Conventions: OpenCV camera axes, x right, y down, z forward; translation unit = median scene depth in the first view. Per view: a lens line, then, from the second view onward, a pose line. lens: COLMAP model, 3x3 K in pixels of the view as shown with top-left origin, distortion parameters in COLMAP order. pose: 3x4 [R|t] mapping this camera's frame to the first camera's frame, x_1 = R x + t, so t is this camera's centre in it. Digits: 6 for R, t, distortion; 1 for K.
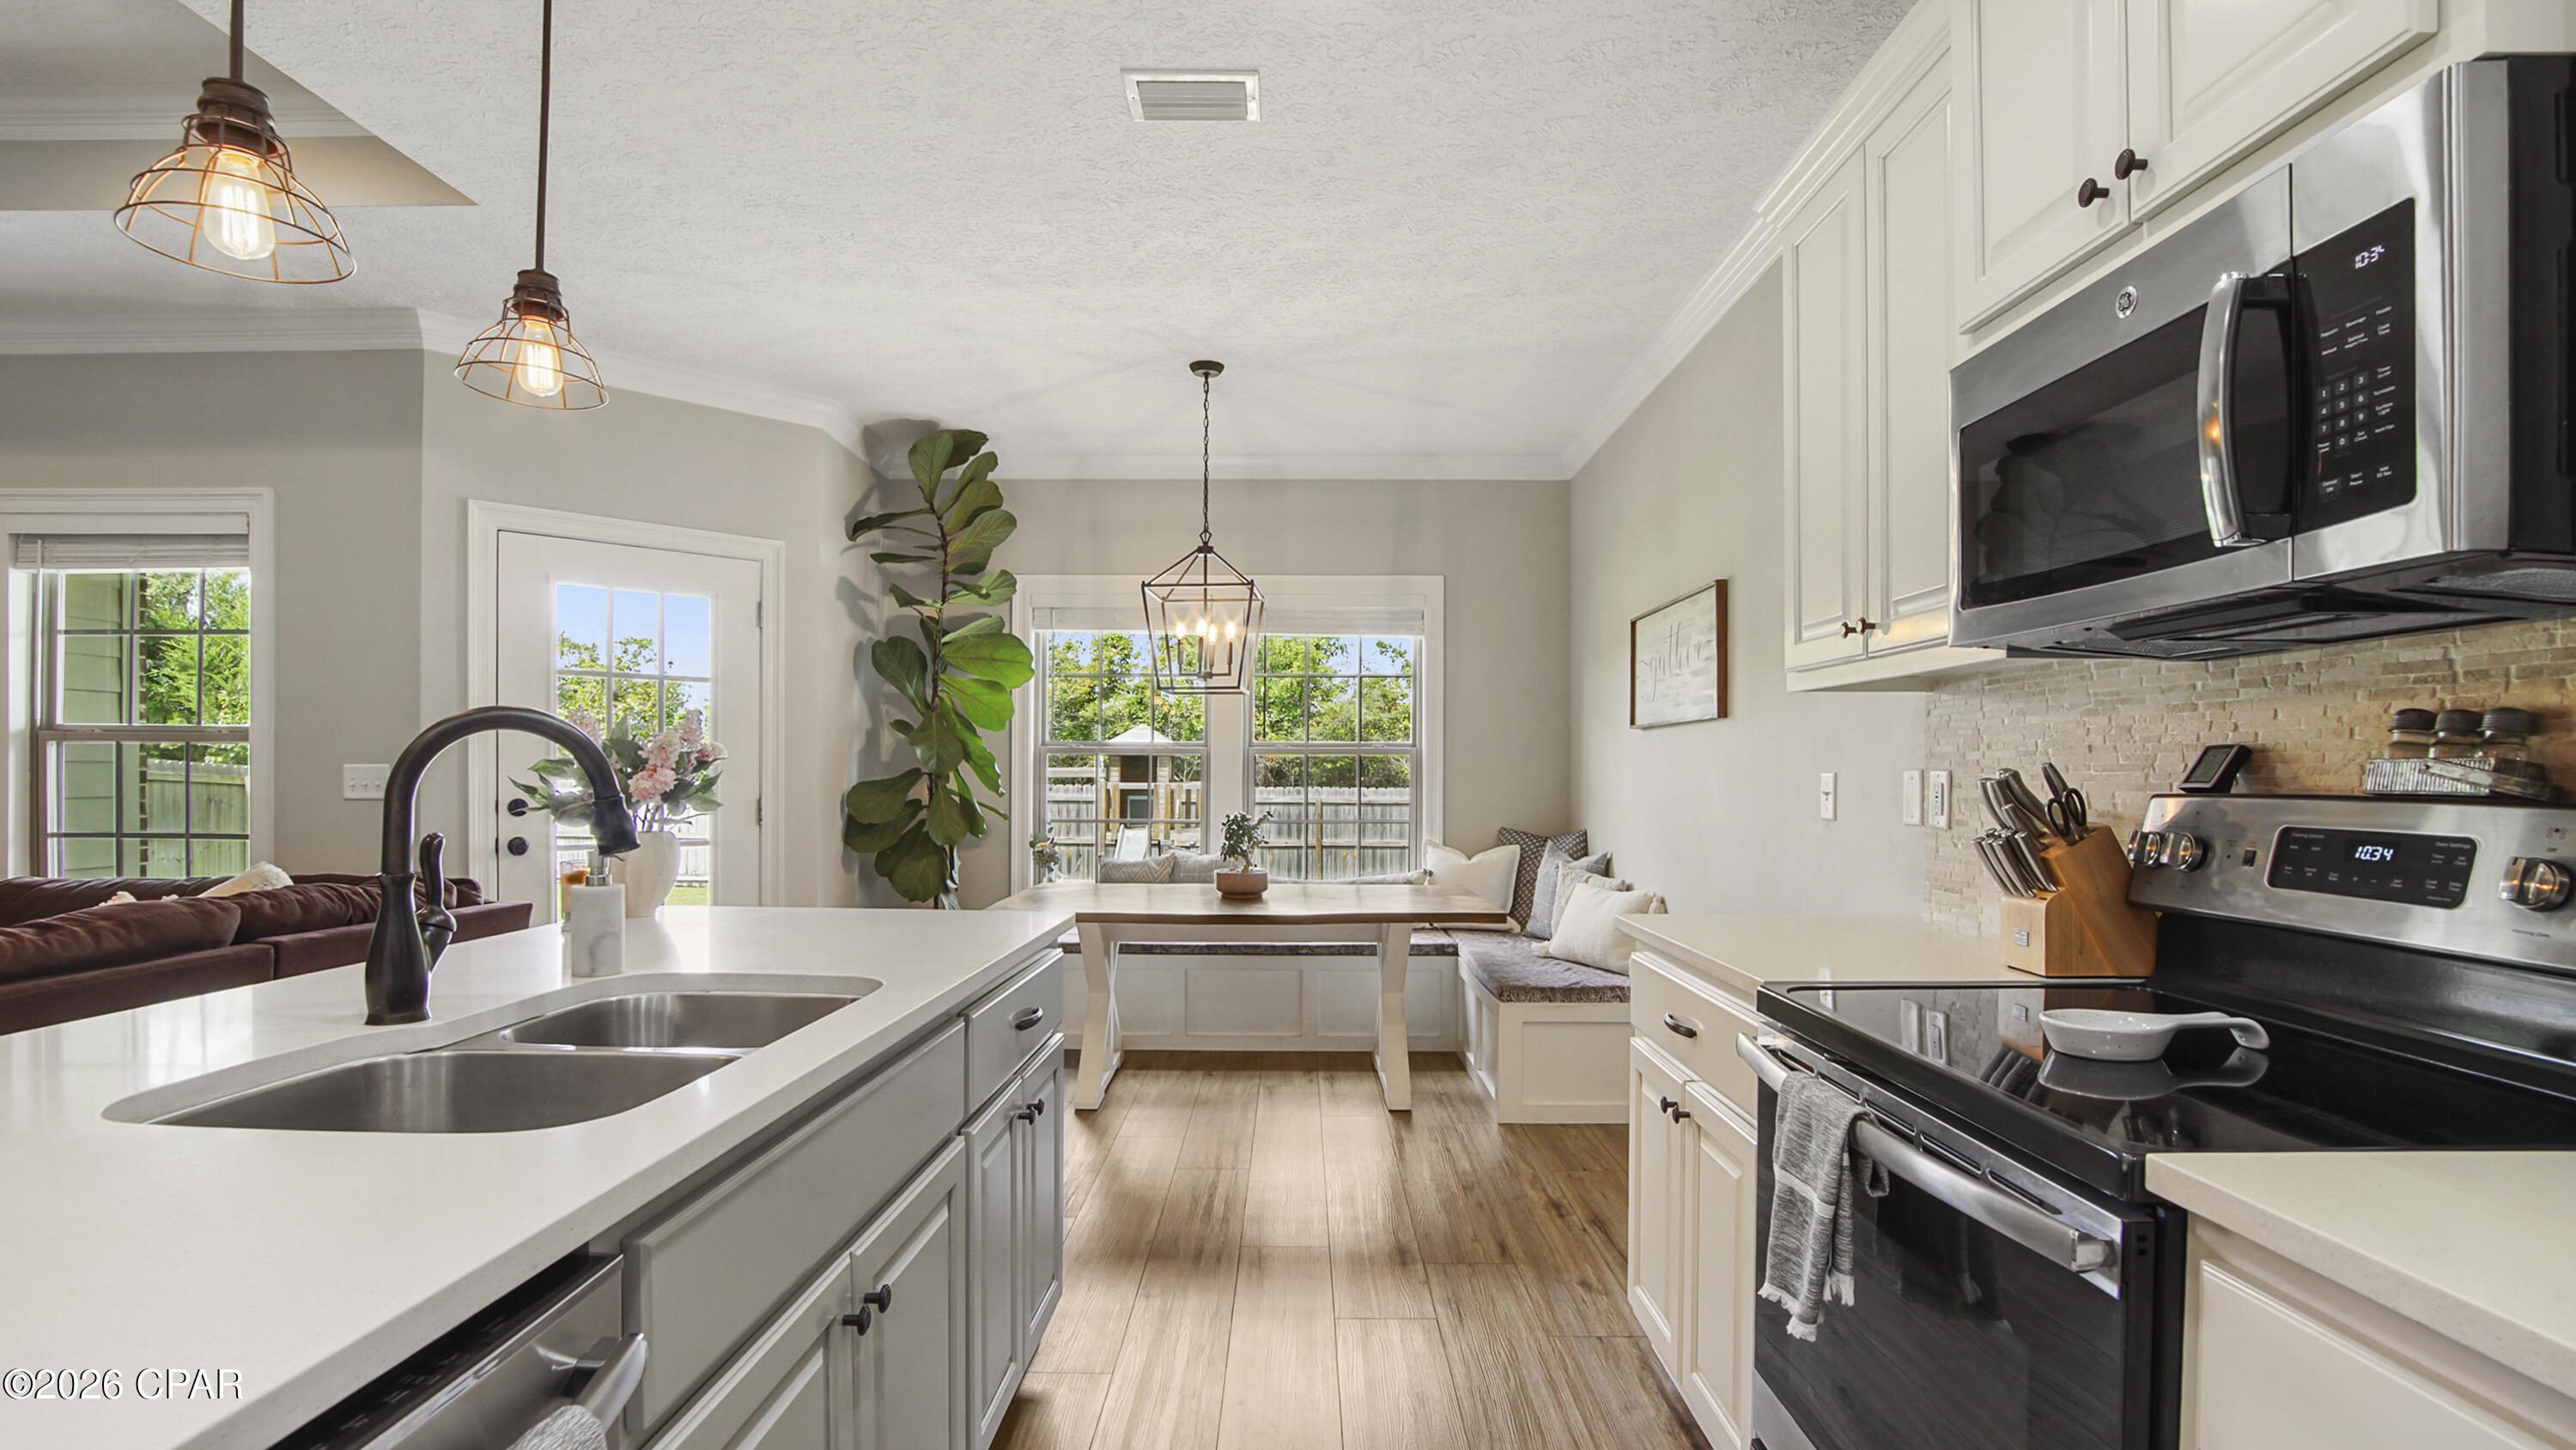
lens RADIAL K [[1169.0, 0, 1305.9], [0, 1169.0, 761.5], [0, 0, 1]] dist [-0.025150, 0.003251]
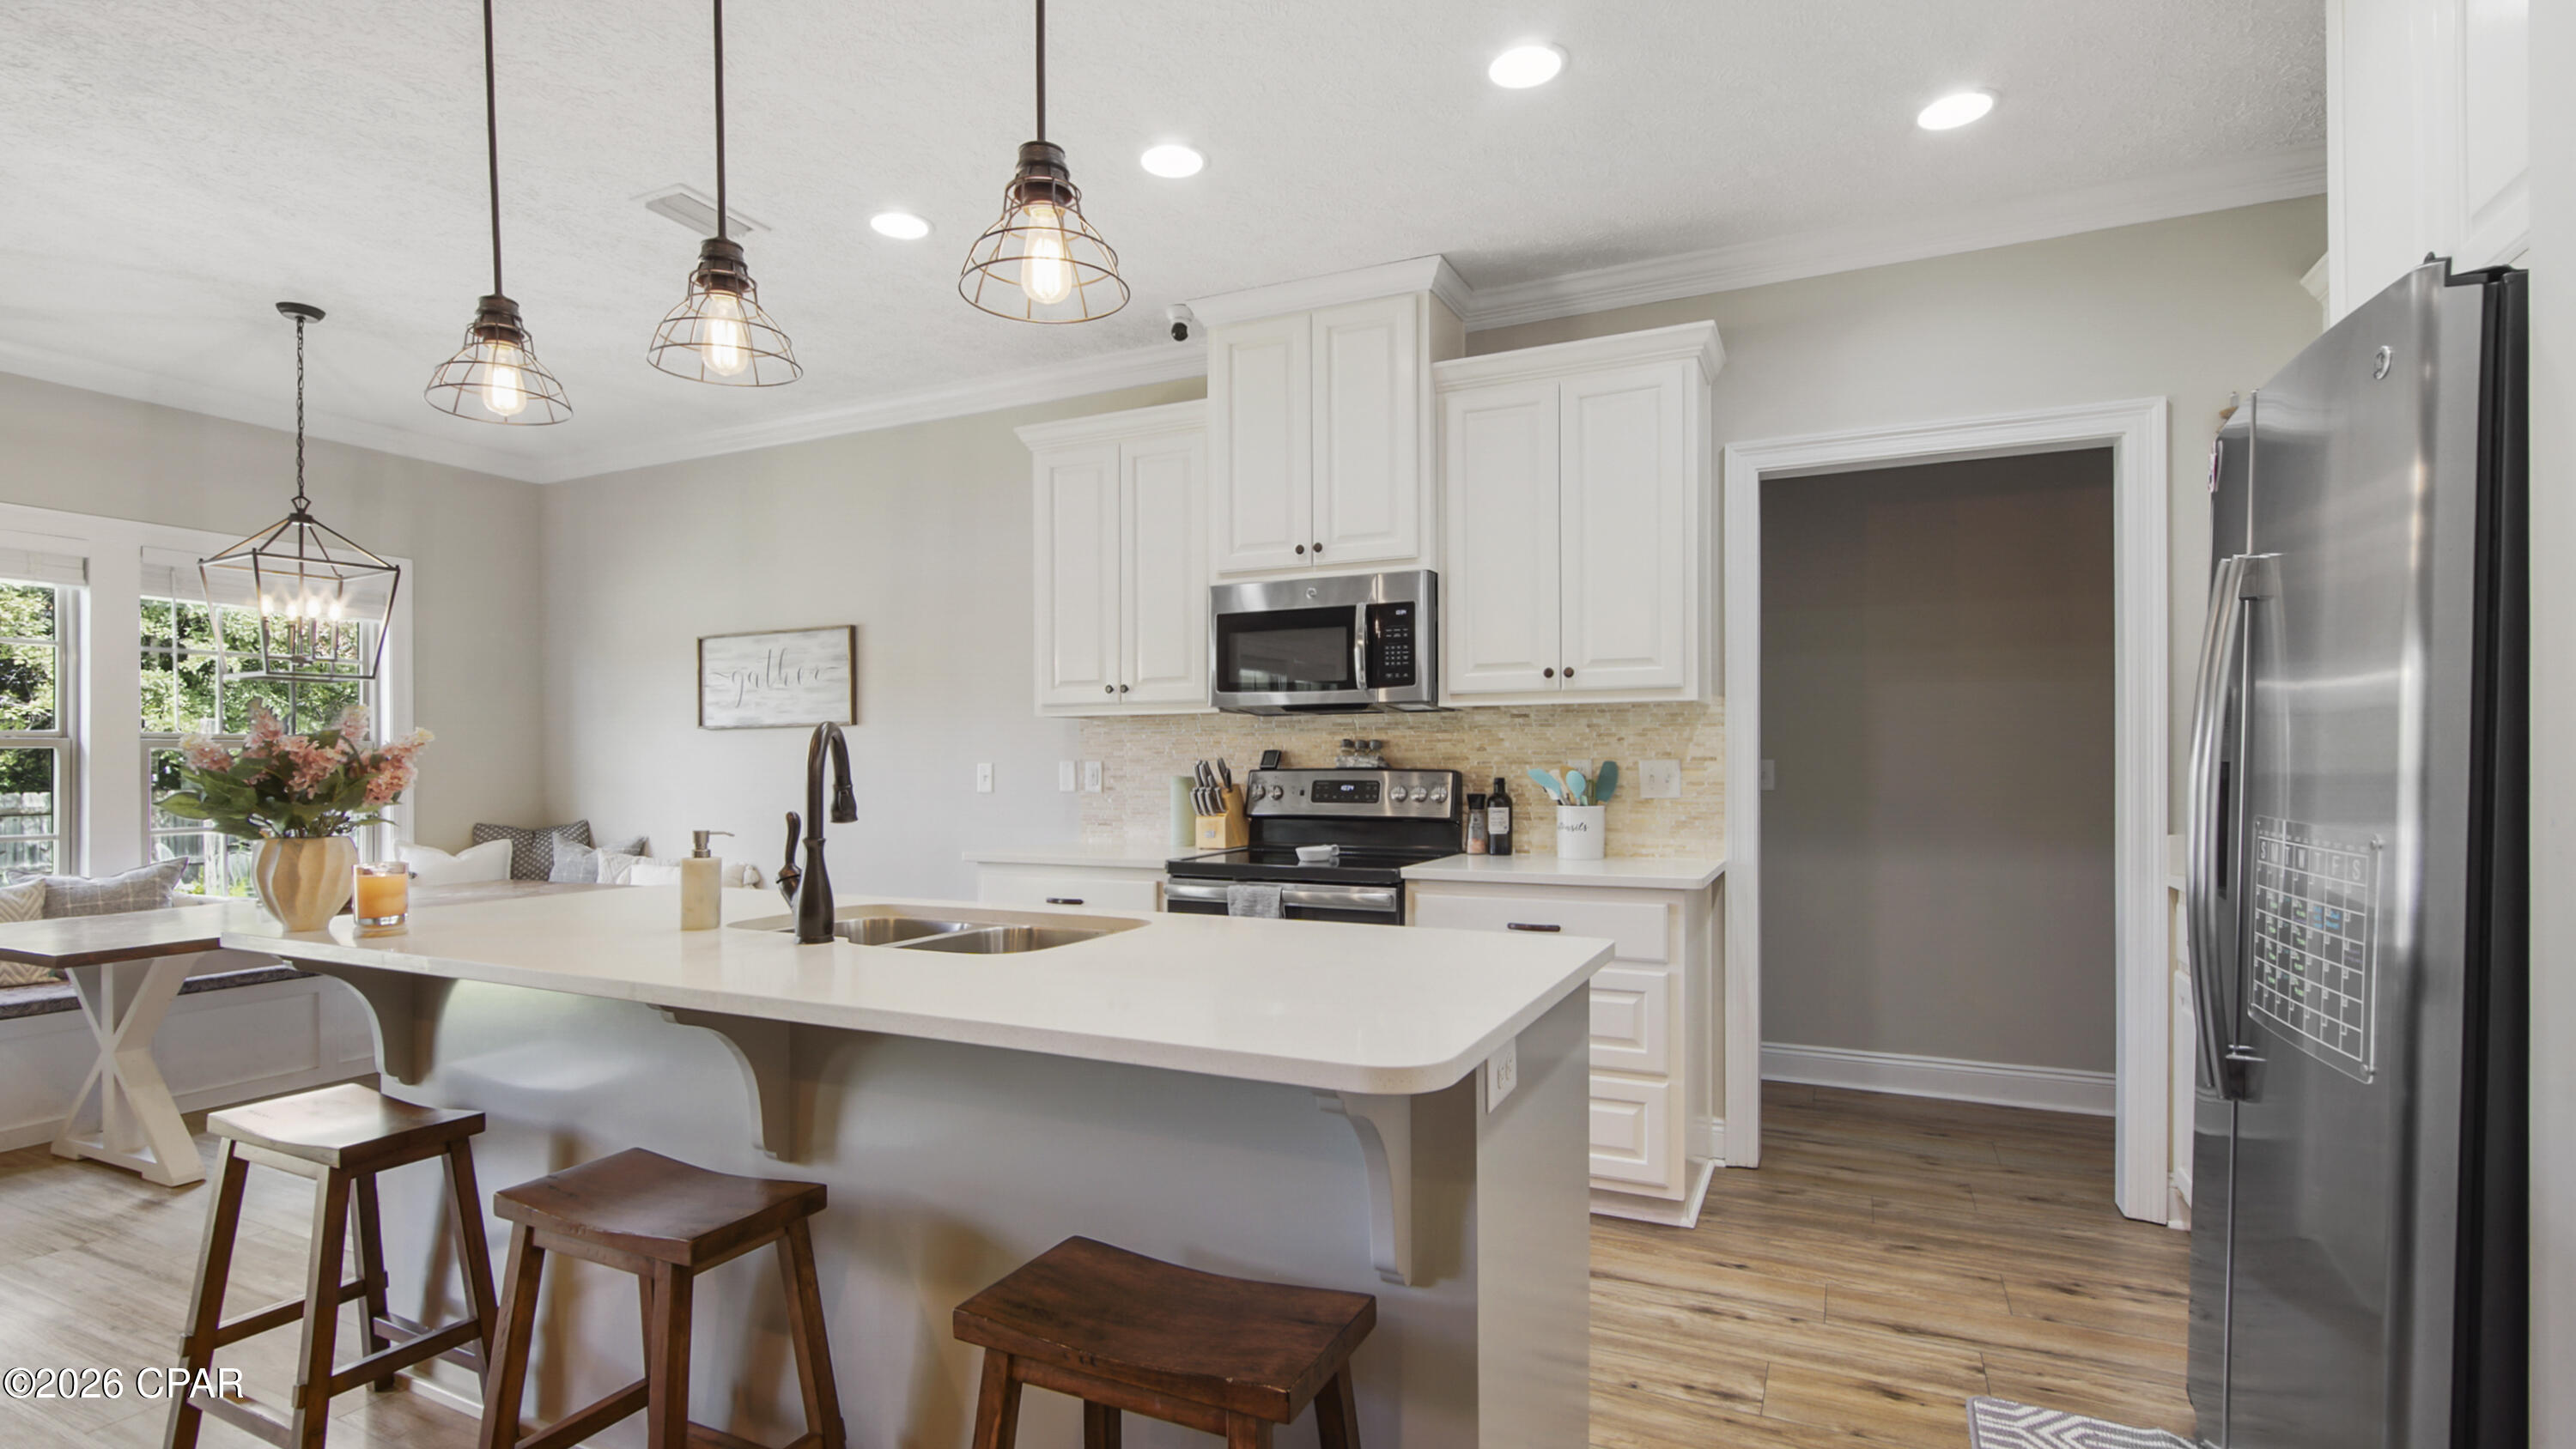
lens RADIAL K [[1168.9, 0, 1285.8], [0, 1168.9, 769.2], [0, 0, 1]] dist [-0.025150, 0.003251]
pose [[0.420858, -0.010527, 0.907066, -0.895364], [0.000329, 0.999934, 0.011452, -0.001152], [-0.907127, -0.004521, 0.420834, -0.069834]]
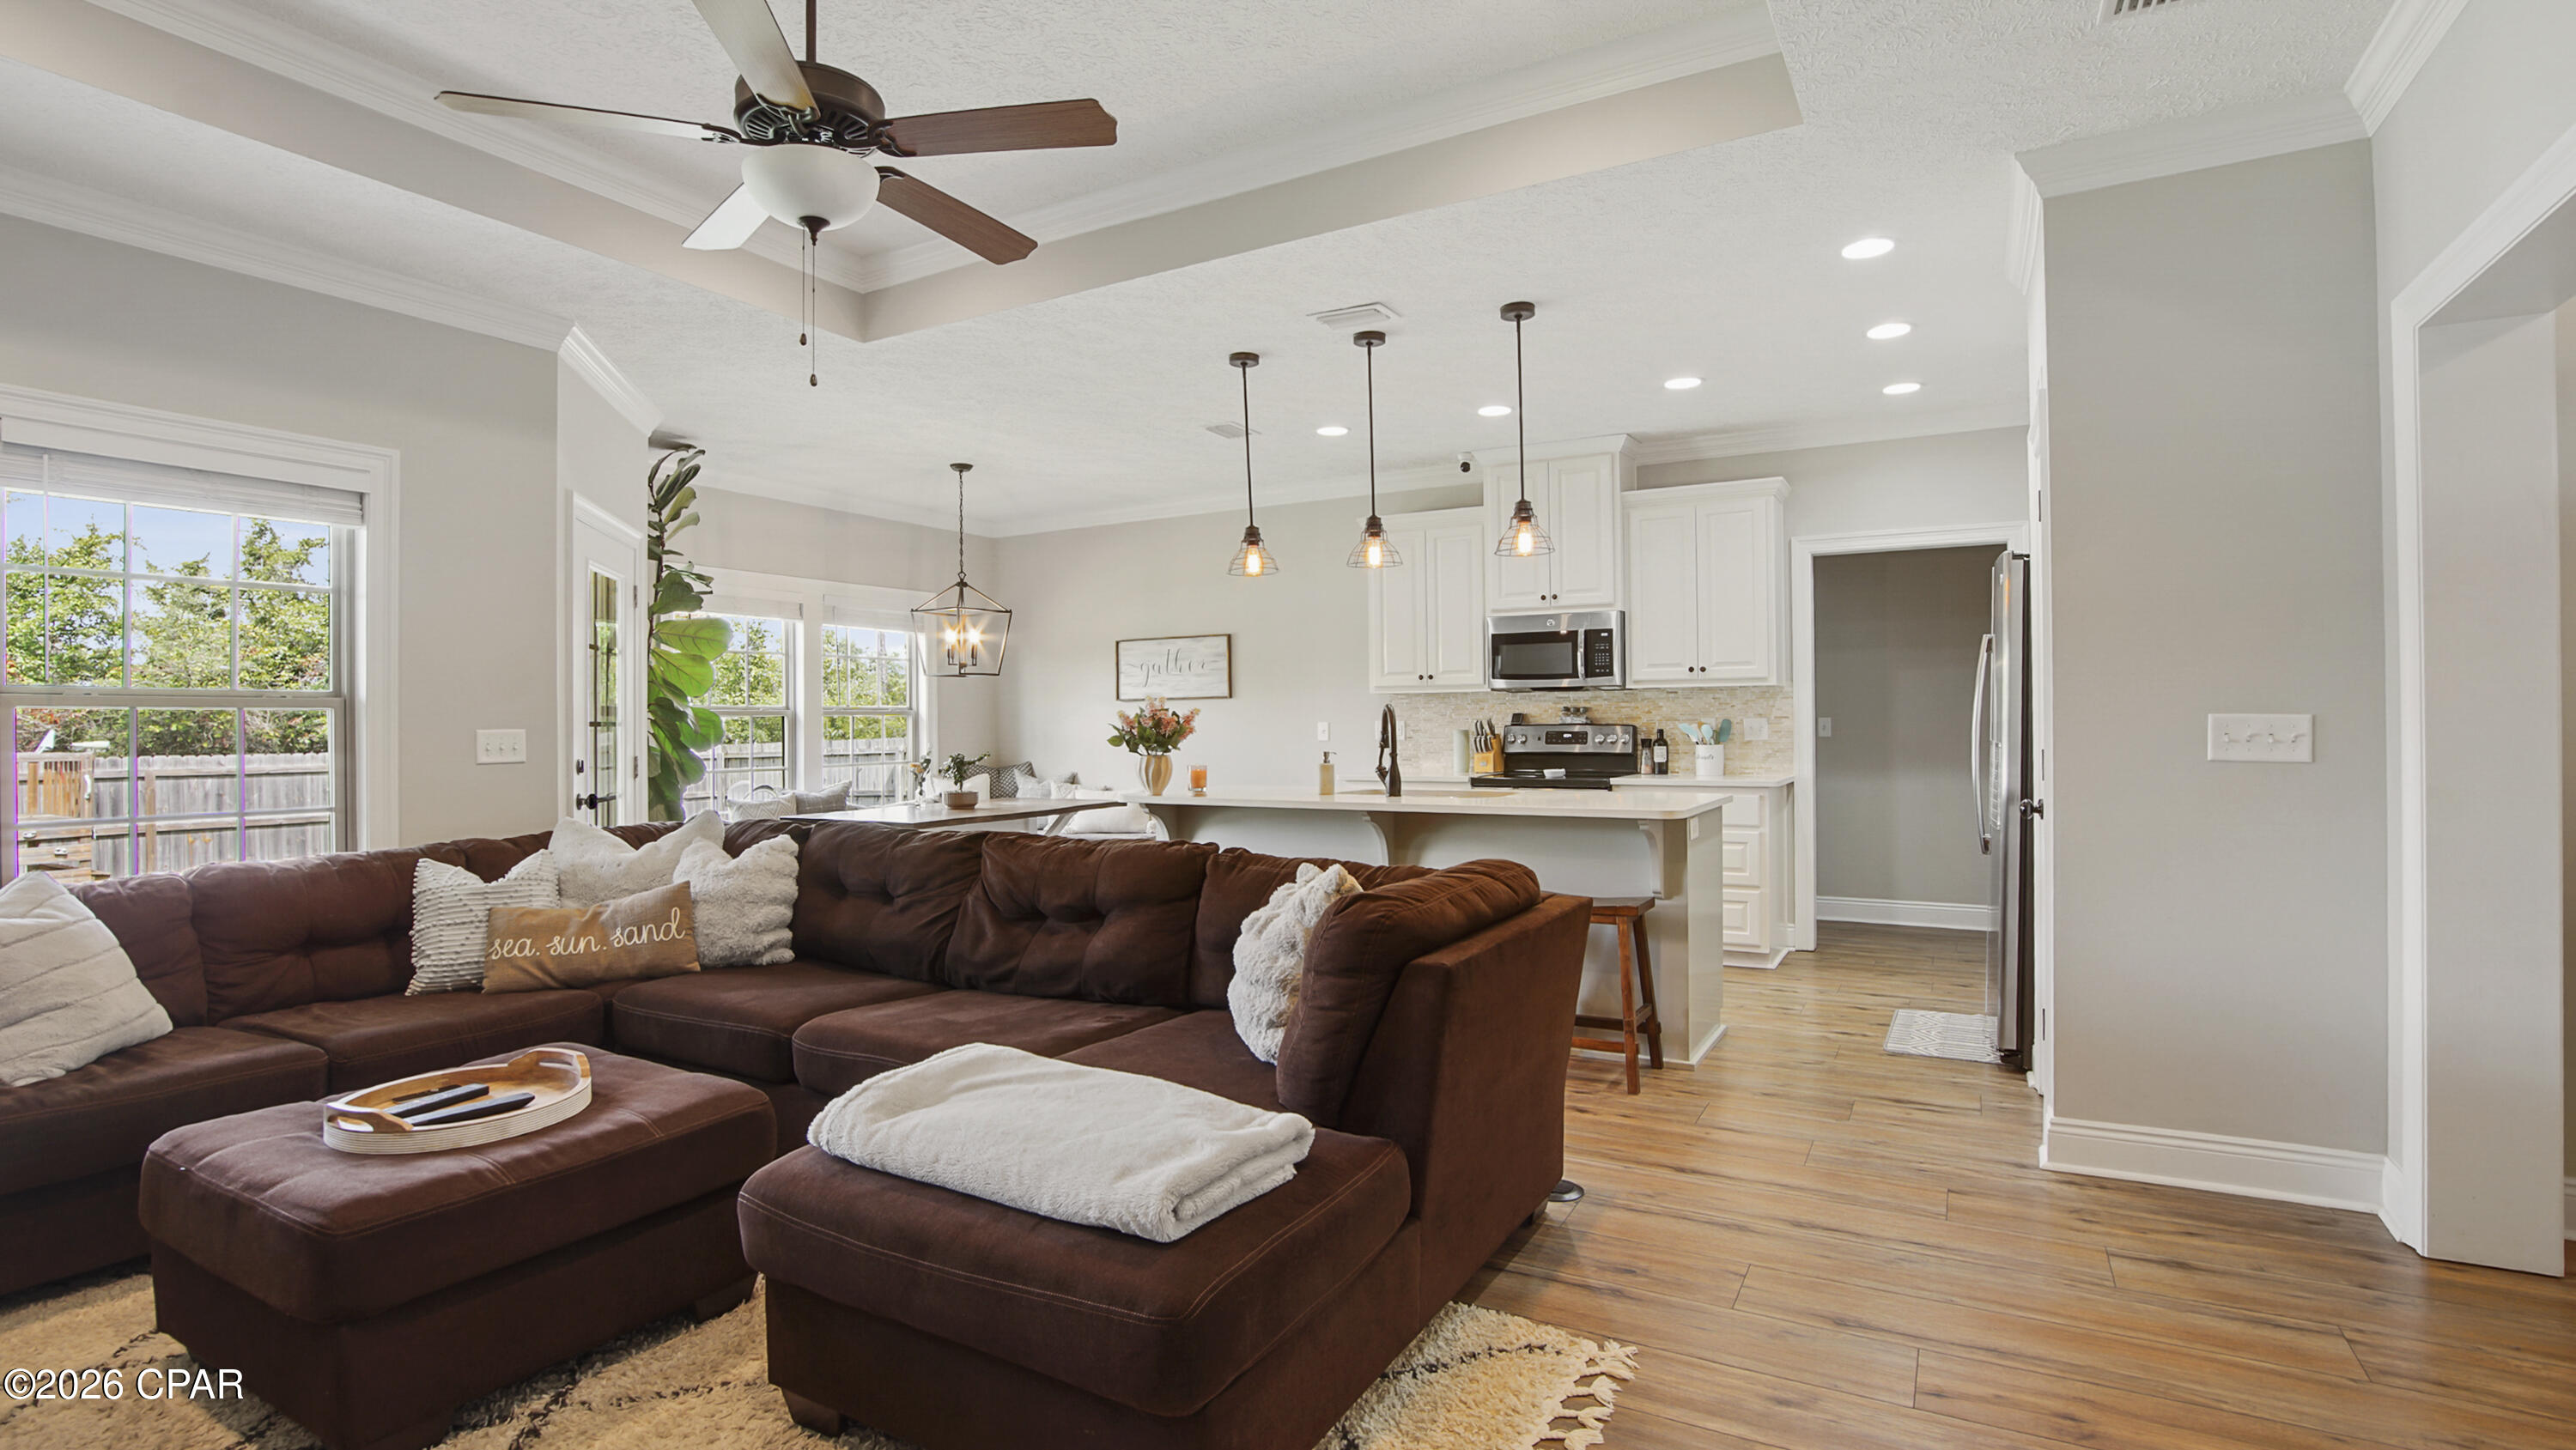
lens RADIAL K [[1169.0, 0, 1304.9], [0, 1169.0, 716.3], [0, 0, 1]] dist [-0.025150, 0.003251]
pose [[0.482583, -0.003290, 0.875844, -1.935748], [0.005301, 0.999986, 0.000835, -0.006768], [-0.875834, 0.004240, 0.482594, -0.224608]]
